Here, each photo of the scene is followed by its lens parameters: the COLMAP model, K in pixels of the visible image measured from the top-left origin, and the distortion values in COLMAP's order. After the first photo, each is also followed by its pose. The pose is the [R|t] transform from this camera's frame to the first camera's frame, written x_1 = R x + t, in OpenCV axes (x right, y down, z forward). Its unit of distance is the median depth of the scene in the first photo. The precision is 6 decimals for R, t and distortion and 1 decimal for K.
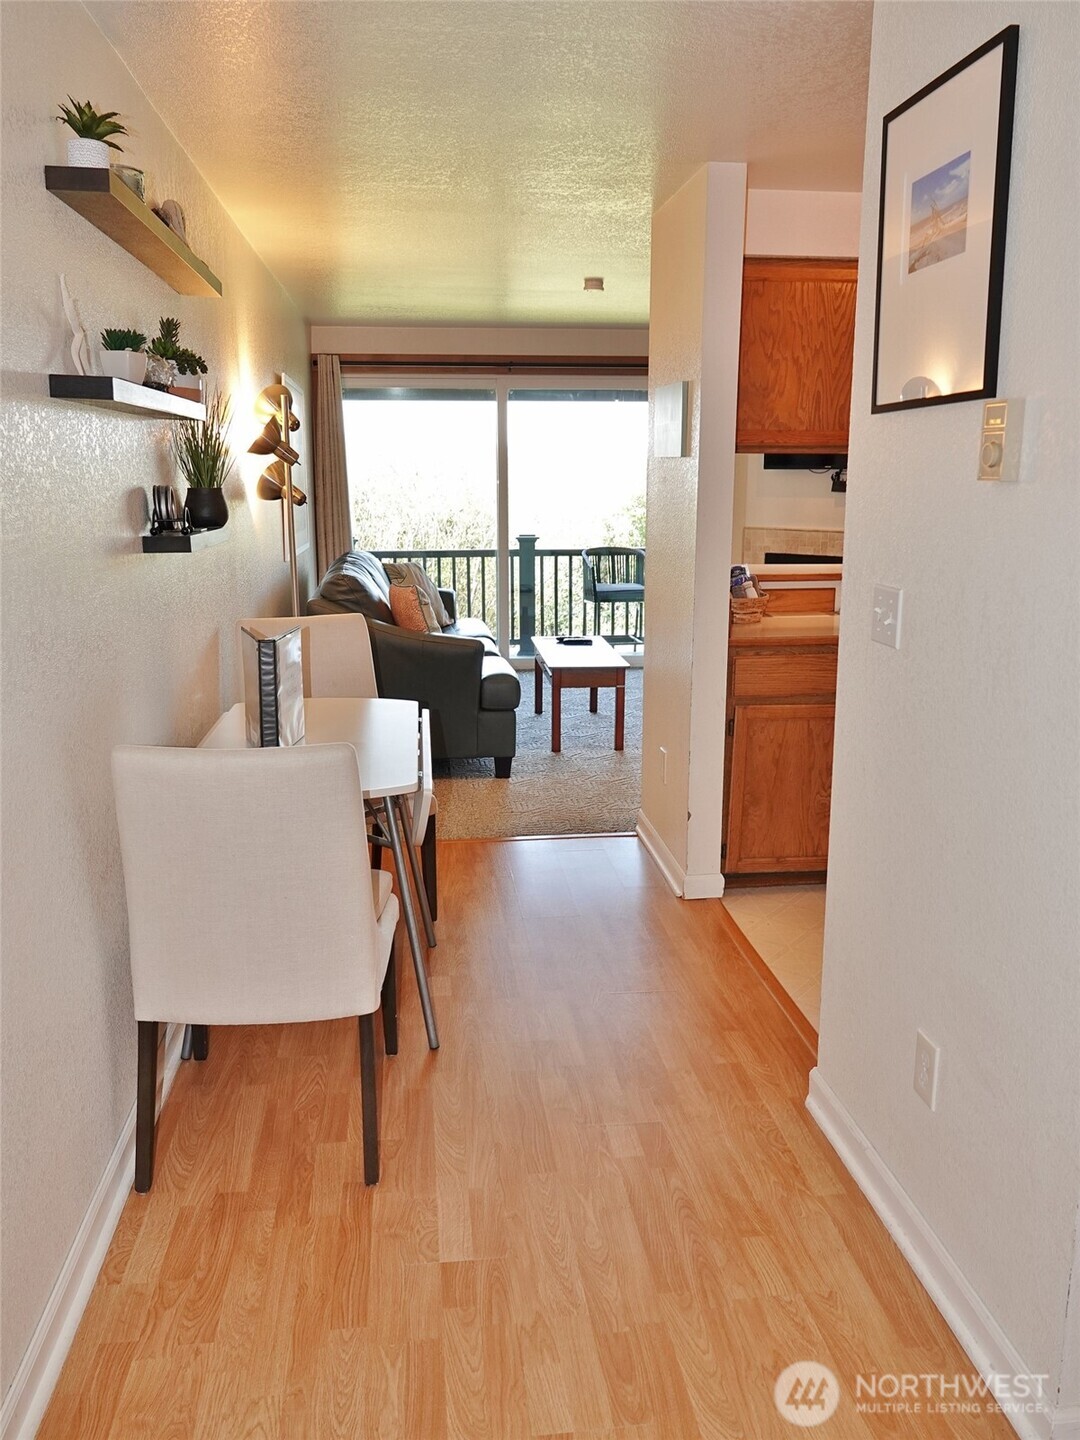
lens RADIAL K [[1126.0, 0, 542.9], [0, 1126.0, 706.6], [0, 0, 1]] dist [0.010698, -0.002303]
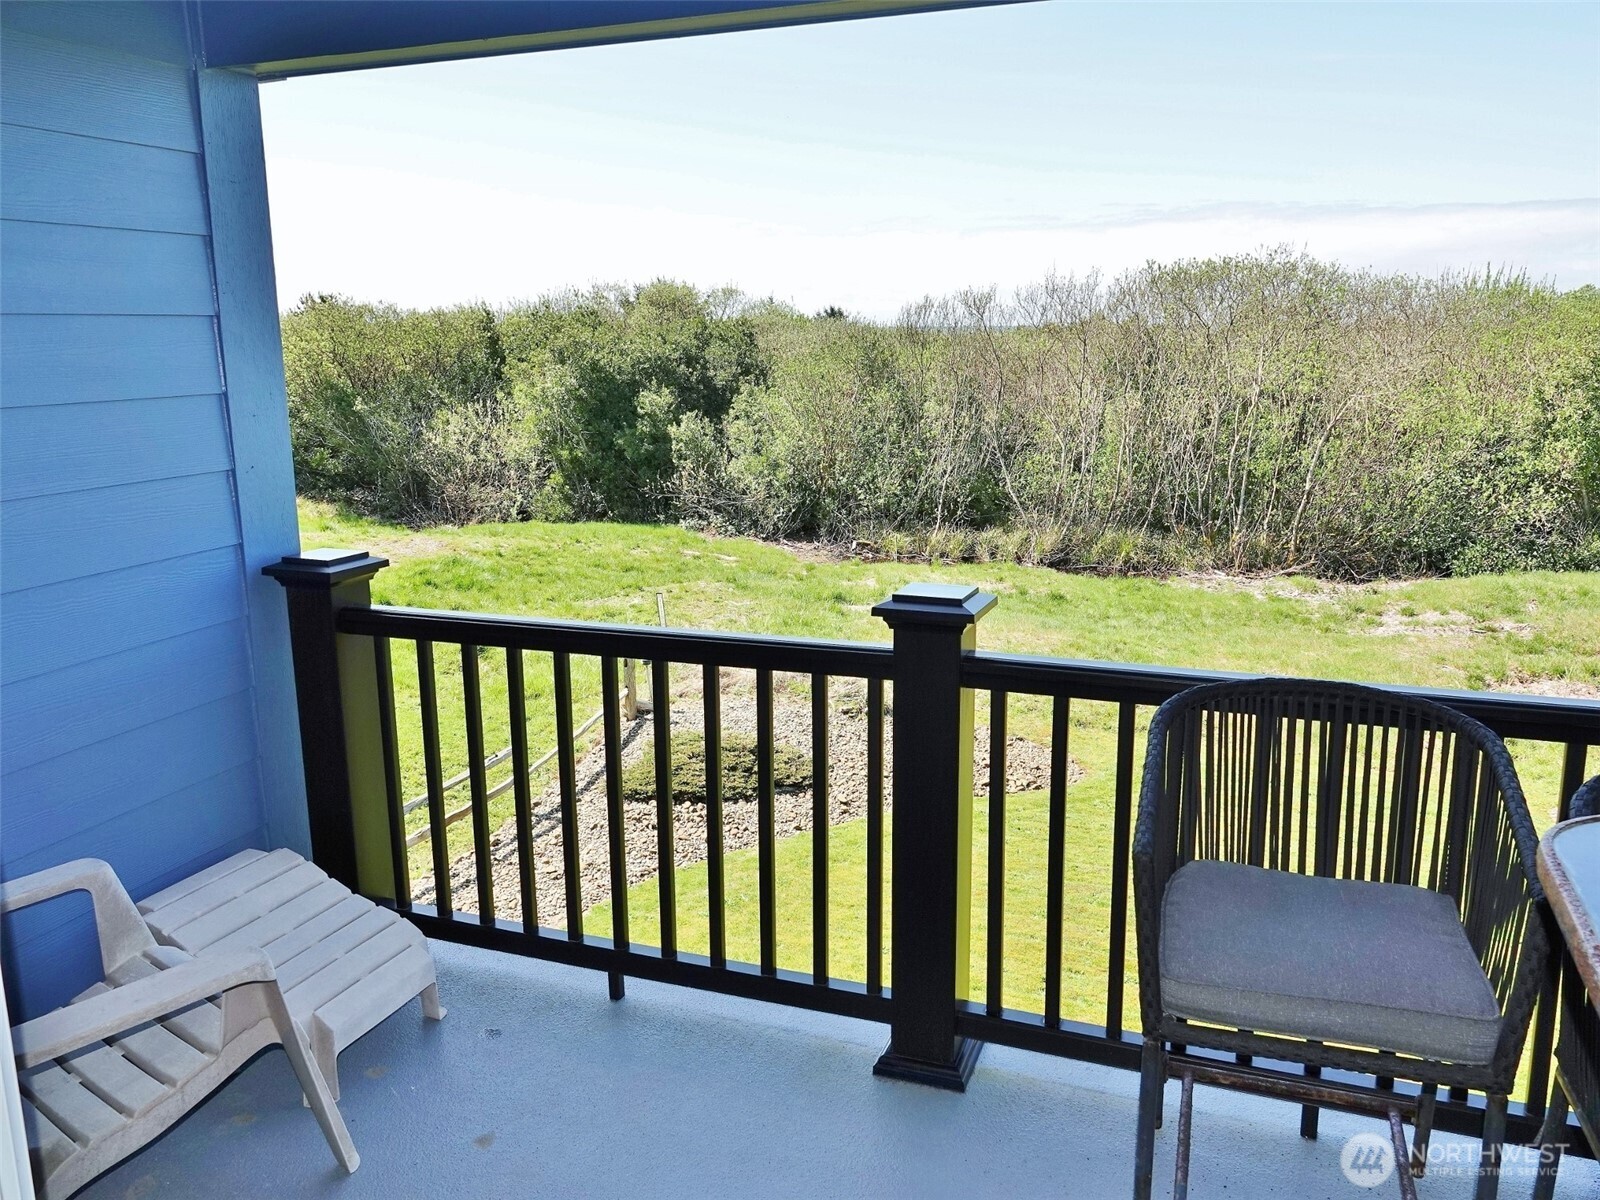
lens RADIAL K [[1251.1, 0, 814.0], [0, 1251.1, 601.9], [0, 0, 1]] dist [0.010698, -0.002303]
pose [[0.890154, 0.090908, -0.446500, 0.080093], [-0.084045, 0.995840, 0.035199, -0.161573], [0.447842, 0.006193, 0.894091, 0.772504]]
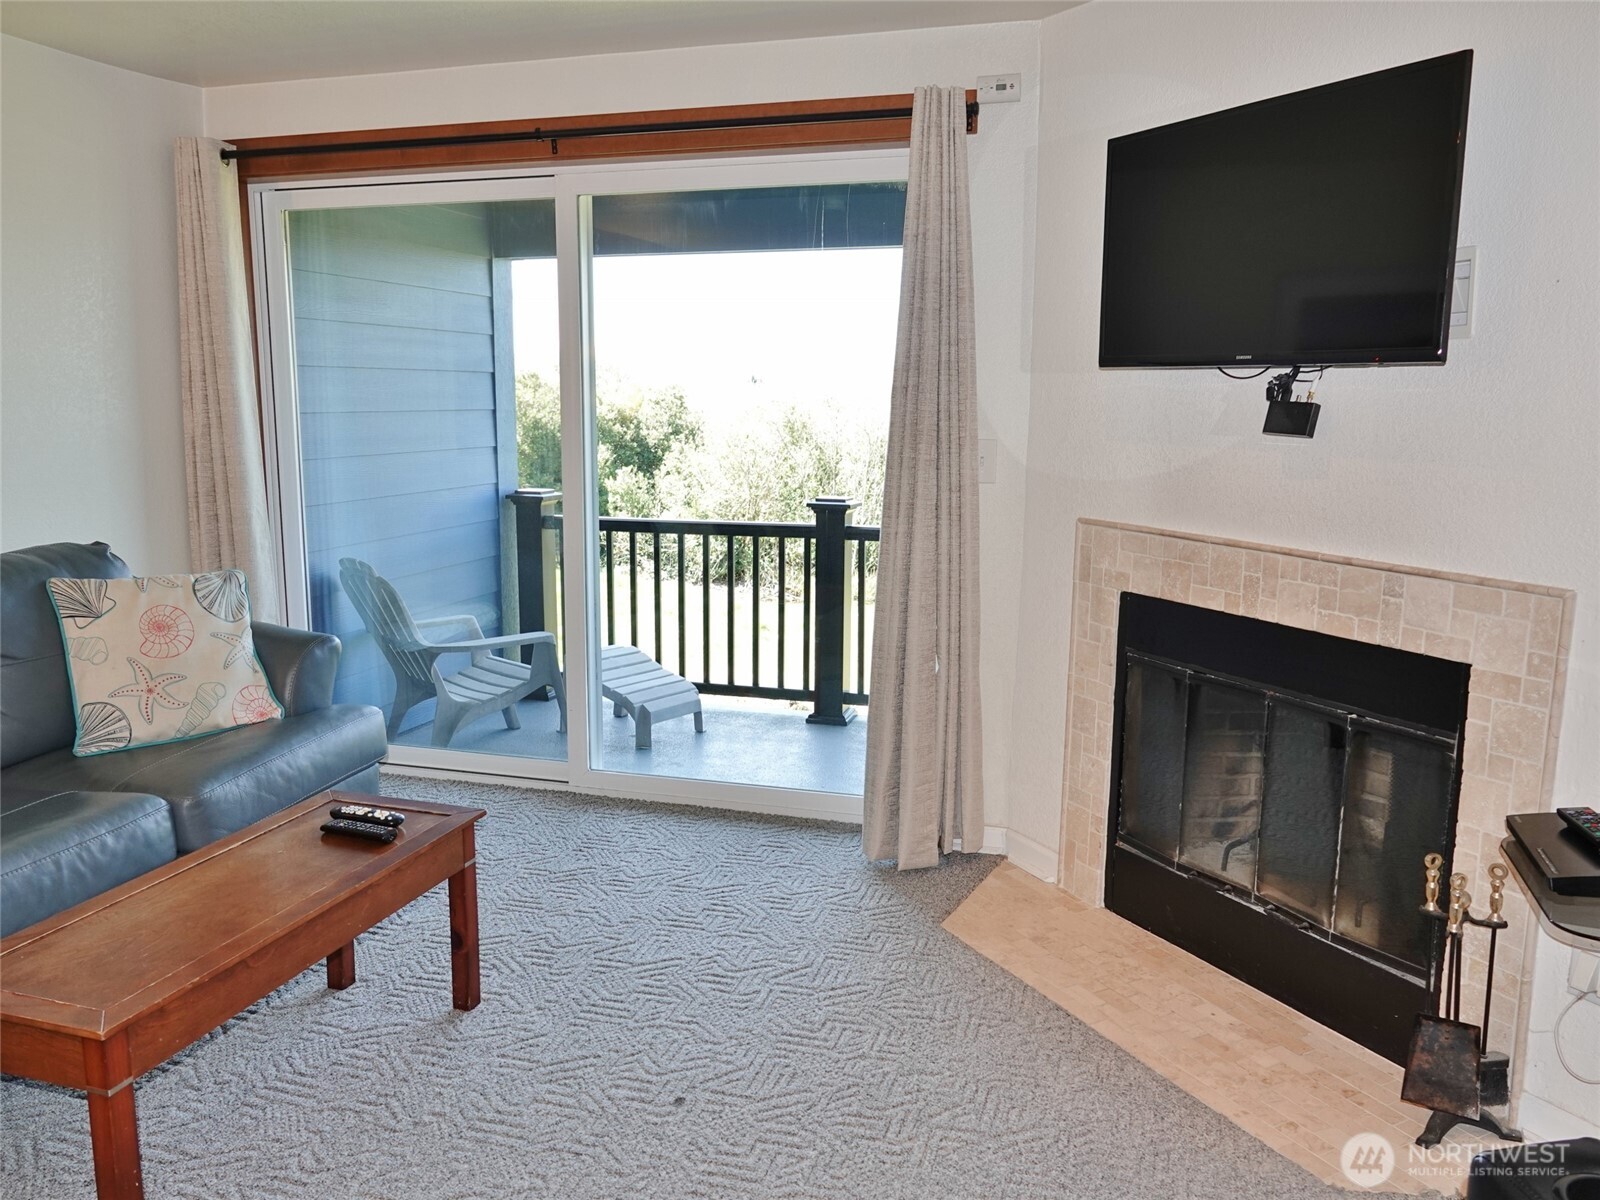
lens RADIAL K [[1251.1, 0, 814.4], [0, 1251.1, 594.6], [0, 0, 1]] dist [0.010698, -0.002303]
pose [[0.917496, 0.068332, -0.391831, 0.214379], [-0.085713, 0.995954, -0.027017, -0.093257], [0.388399, 0.058373, 0.919640, 0.467587]]
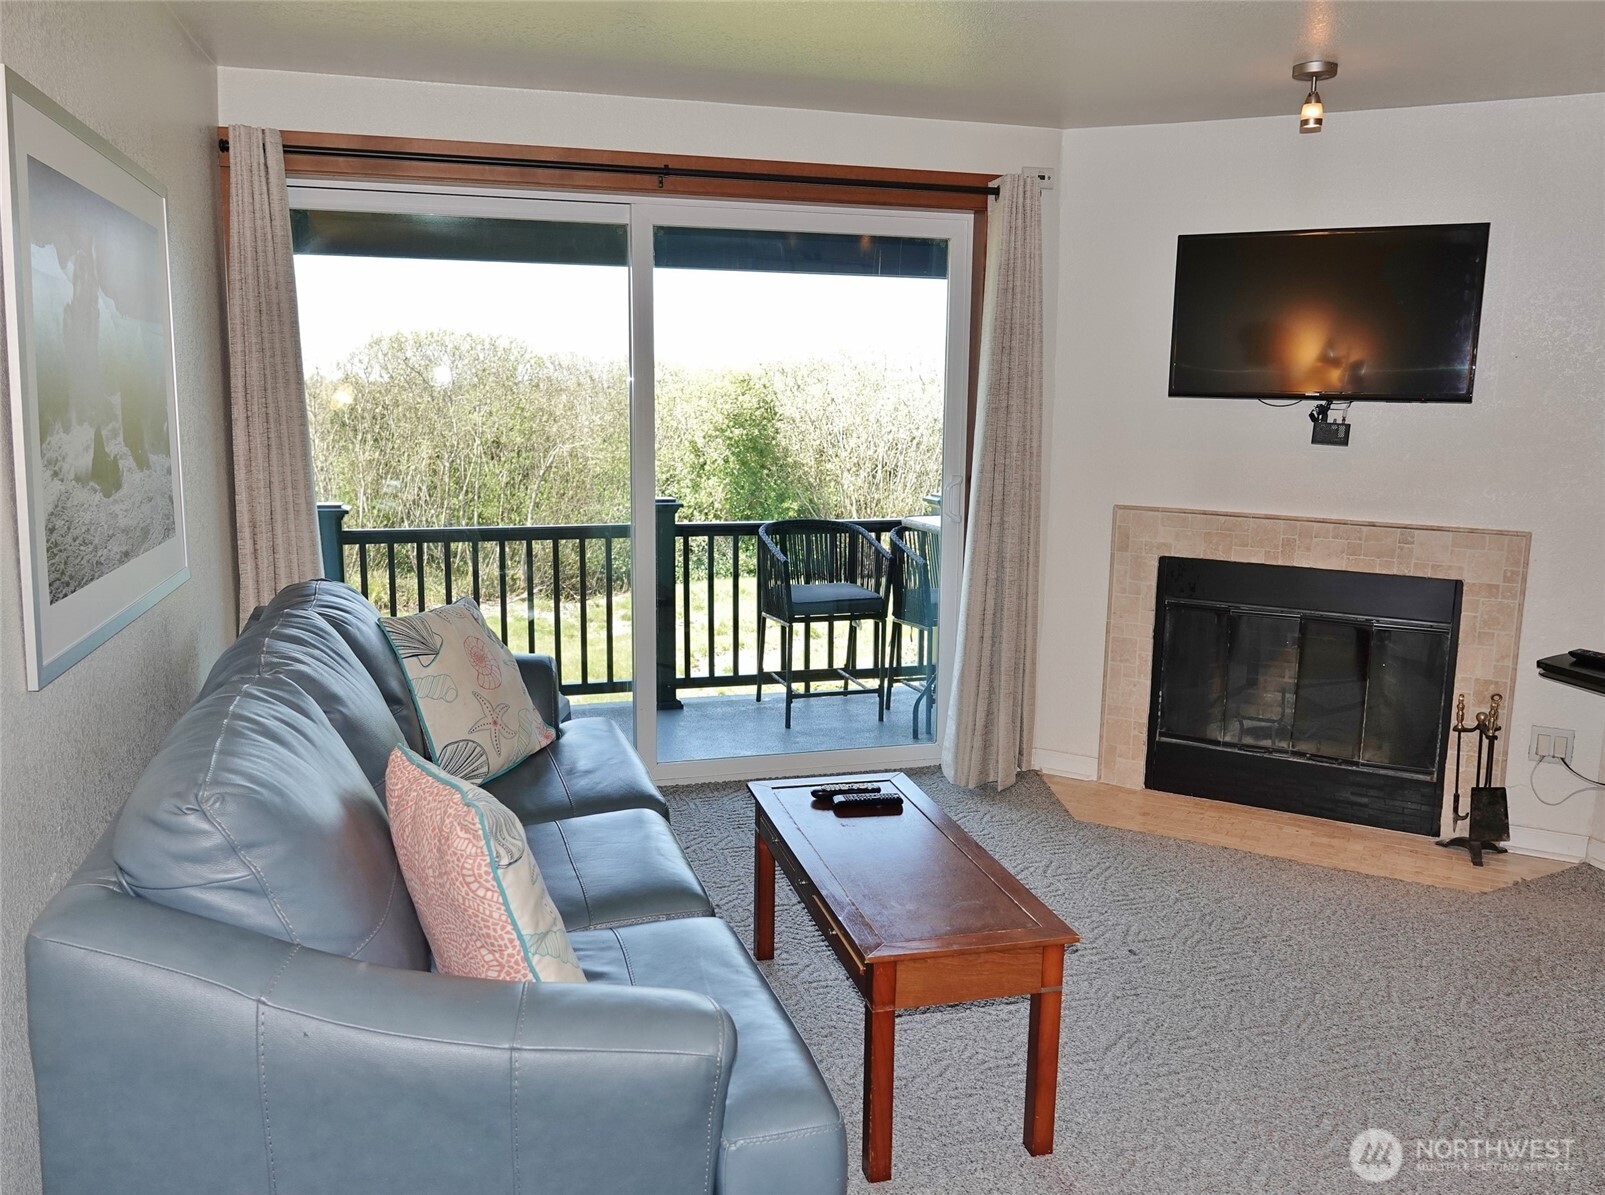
lens RADIAL K [[1255.0, 0, 817.1], [0, 1255.0, 590.2], [0, 0, 1]] dist [0.010698, -0.002303]
pose [[0.985555, -0.012908, 0.168866, -0.044638], [0.019938, 0.999001, -0.039998, -0.081658], [-0.168181, 0.042787, 0.984827, 0.370997]]
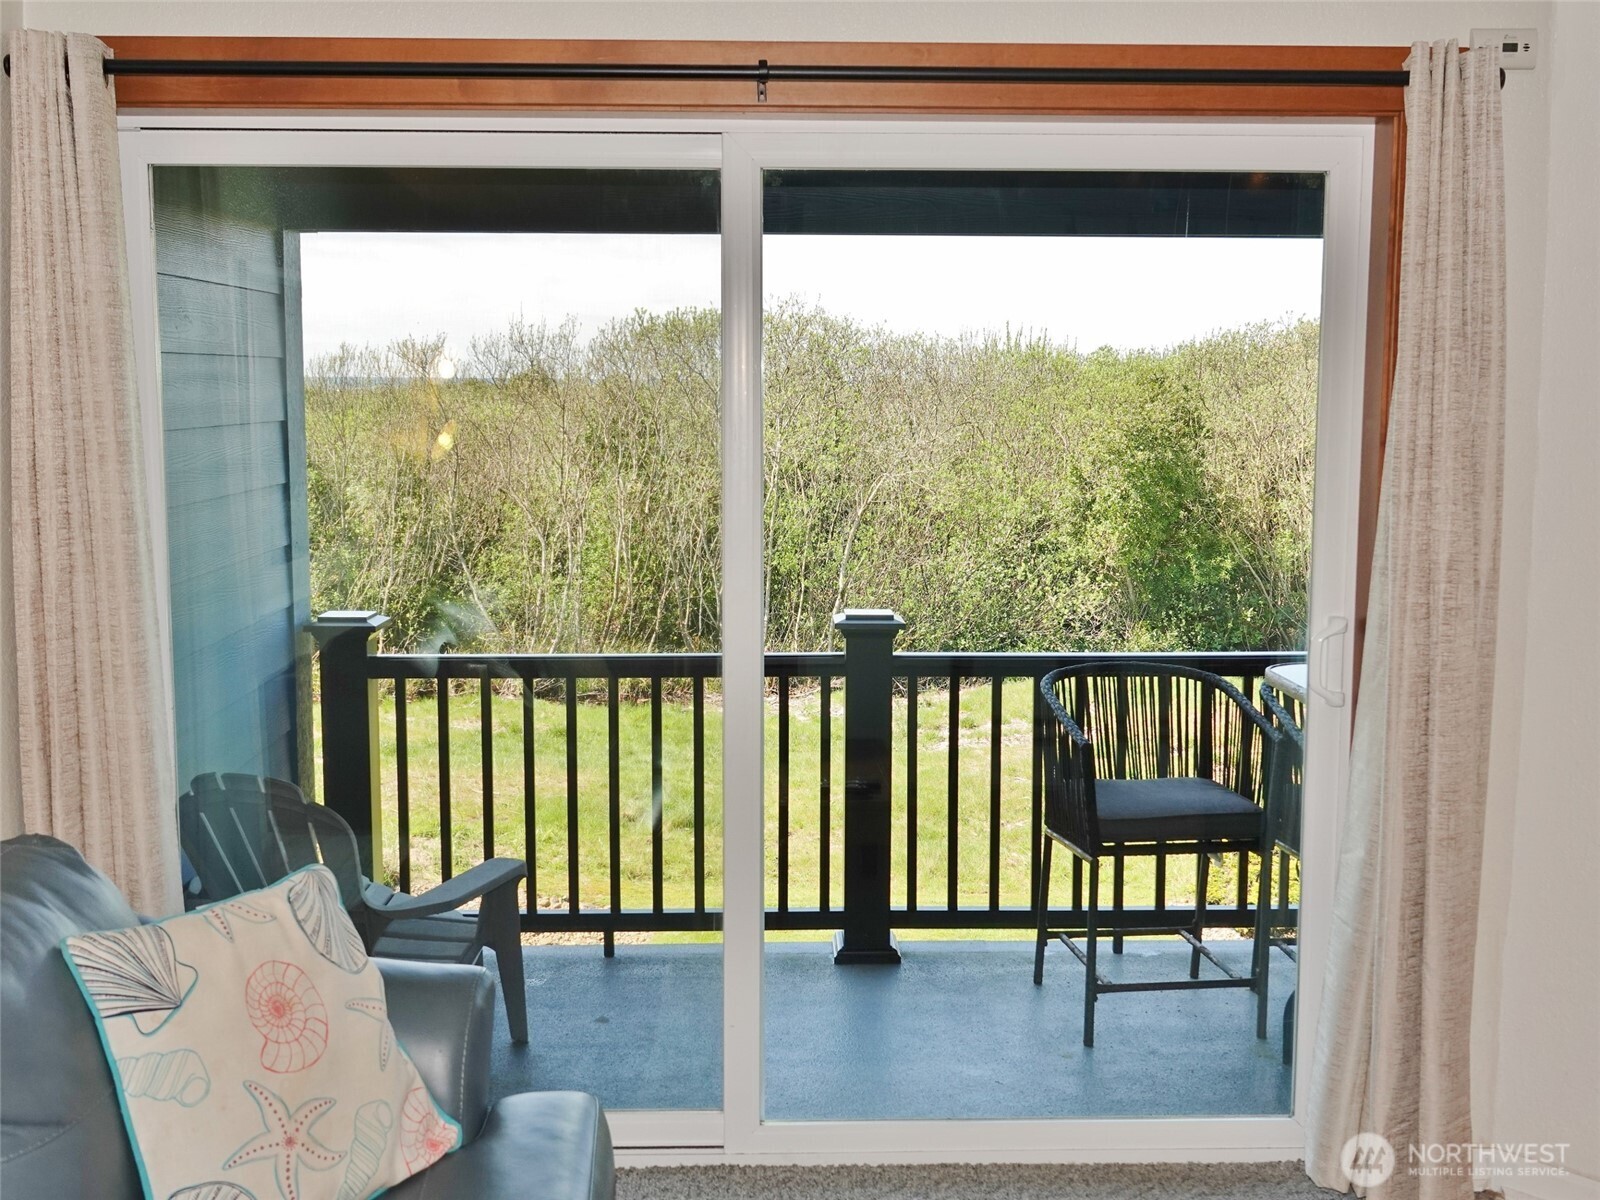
lens RADIAL K [[1777.0, 0, 827.1], [0, 1777.0, 606.7], [0, 0, 1]] dist [-0.007996, 0.000000]
pose [[0.996684, 0.016262, -0.079728, 0.016181], [-0.022282, 0.996919, -0.075207, -0.116568], [0.078259, 0.076734, 0.993976, 0.470774]]
